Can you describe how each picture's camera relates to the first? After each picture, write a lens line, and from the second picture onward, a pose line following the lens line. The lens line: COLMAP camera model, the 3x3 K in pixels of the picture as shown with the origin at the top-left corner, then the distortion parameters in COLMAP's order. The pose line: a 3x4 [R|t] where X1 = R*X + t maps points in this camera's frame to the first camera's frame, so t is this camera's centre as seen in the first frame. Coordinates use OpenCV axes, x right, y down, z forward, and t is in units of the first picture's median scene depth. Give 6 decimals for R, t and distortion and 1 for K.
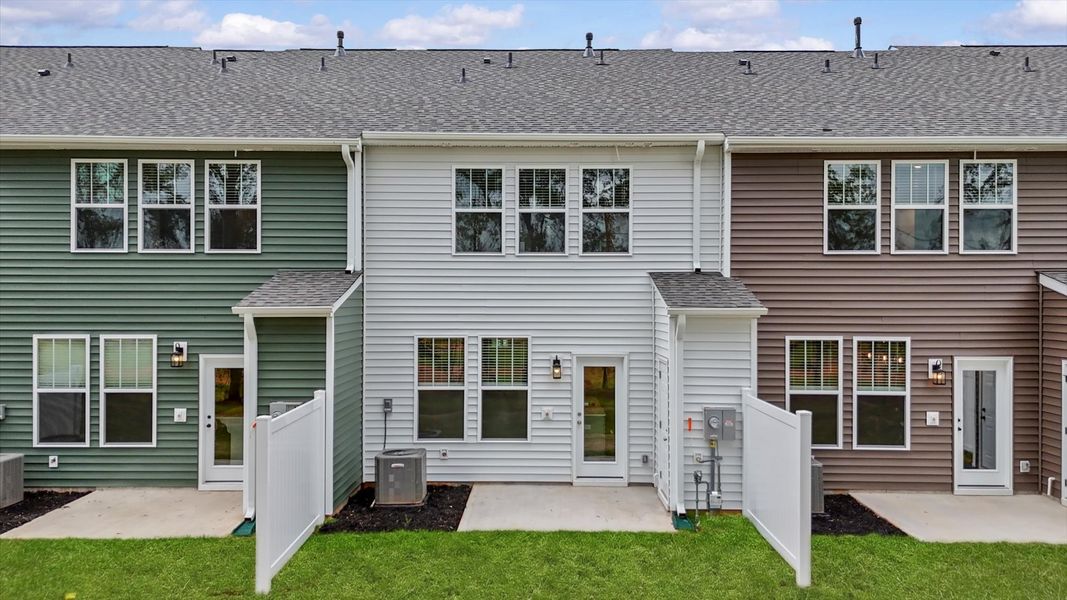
lens RADIAL K [[748.6, 0, 506.1], [0, 748.6, 301.6], [0, 0, 1]] dist [0.050887, -0.053371]
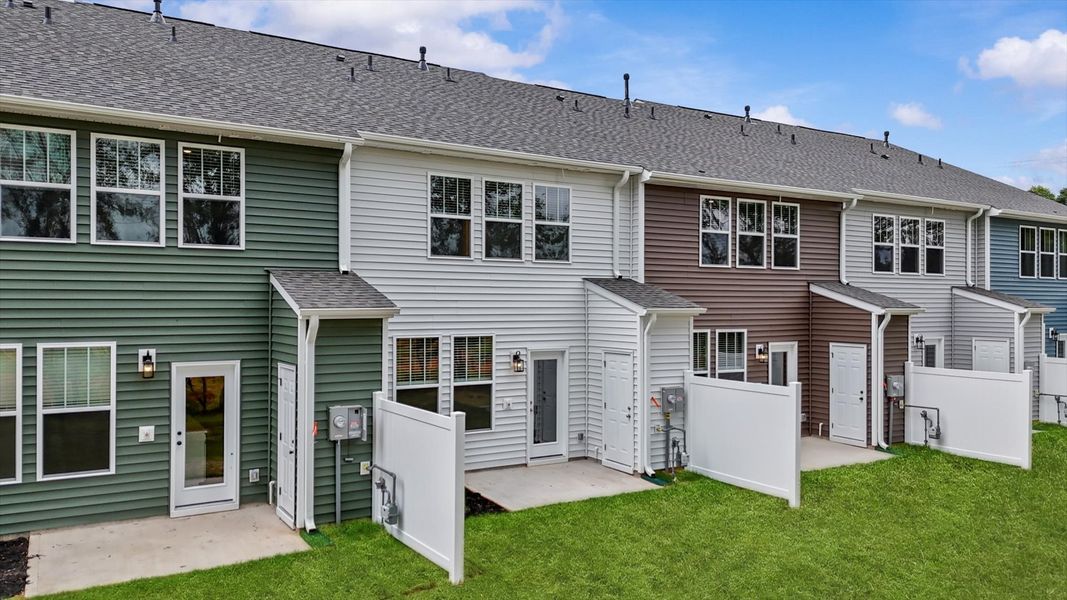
lens RADIAL K [[799.6, 0, 497.9], [0, 799.6, 300.8], [0, 0, 1]] dist [0.033149, -0.007553]
pose [[0.851280, 0.001850, 0.524709, -0.581257], [-0.001284, 0.999998, -0.001442, -0.001143], [-0.524711, 0.000554, 0.851280, 0.002651]]
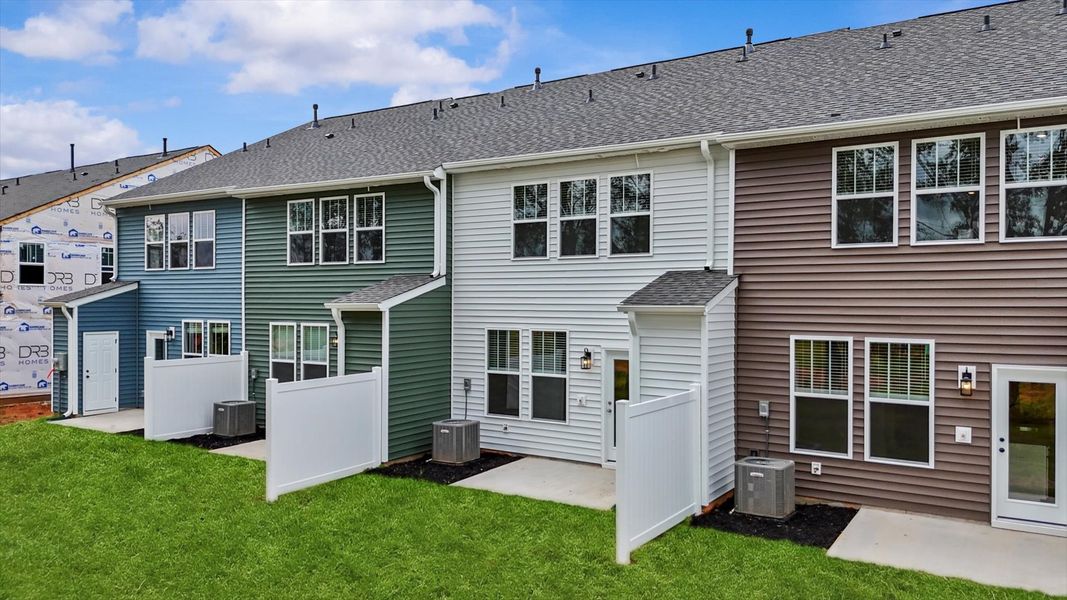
lens RADIAL K [[748.6, 0, 506.1], [0, 748.6, 301.6], [0, 0, 1]] dist [0.050887, -0.053371]
pose [[0.852005, 0.000686, -0.523533, 0.545959], [0.000159, 0.999999, 0.001569, 0.001307], [0.523533, -0.001419, 0.852004, -0.006748]]
